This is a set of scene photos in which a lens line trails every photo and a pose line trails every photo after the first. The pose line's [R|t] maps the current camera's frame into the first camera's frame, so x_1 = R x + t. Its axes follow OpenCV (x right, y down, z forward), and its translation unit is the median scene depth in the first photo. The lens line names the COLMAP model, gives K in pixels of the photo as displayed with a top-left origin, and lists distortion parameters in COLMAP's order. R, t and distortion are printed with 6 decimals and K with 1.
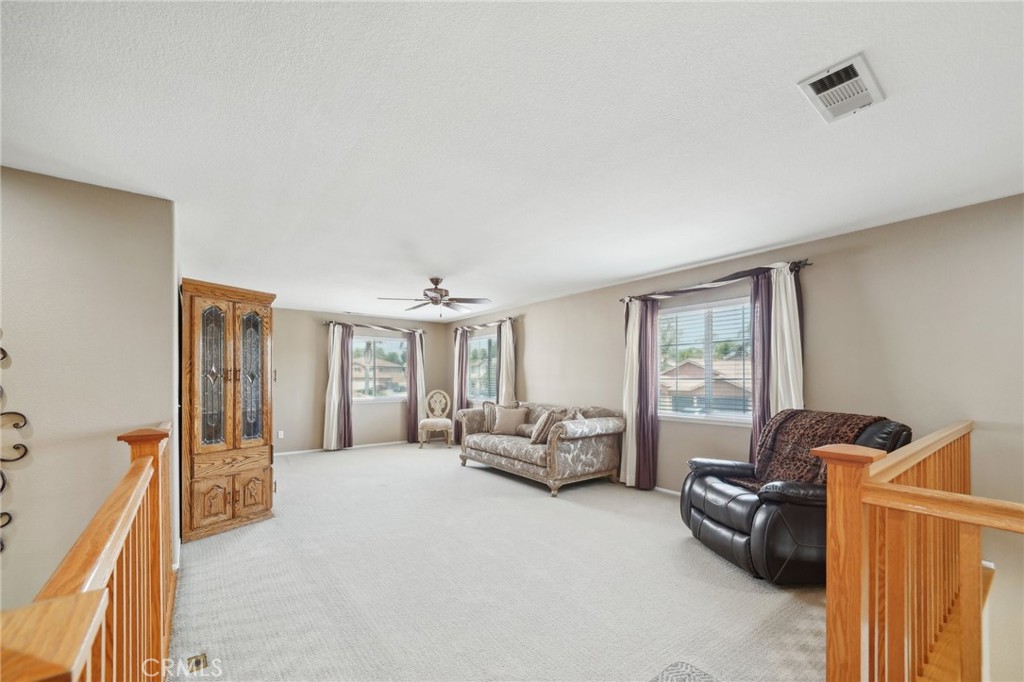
lens RADIAL K [[411.1, 0, 509.3], [0, 411.1, 378.2], [0, 0, 1]] dist [-0.000079, 0.000005]
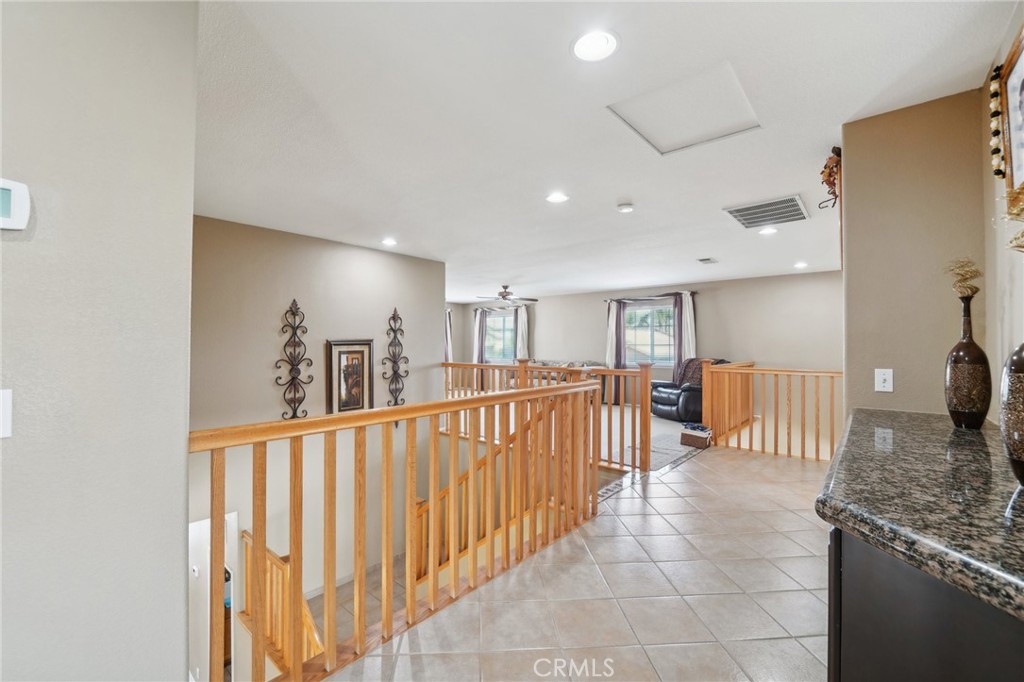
lens RADIAL K [[411.4, 0, 512.0], [0, 411.4, 341.0], [0, 0, 1]] dist [-0.000105, 0.000002]
pose [[0.978100, 0.006660, 0.208030, -0.673121], [-0.004933, 0.999949, -0.008820, 0.004769], [-0.208079, 0.007601, 0.978083, -0.907971]]
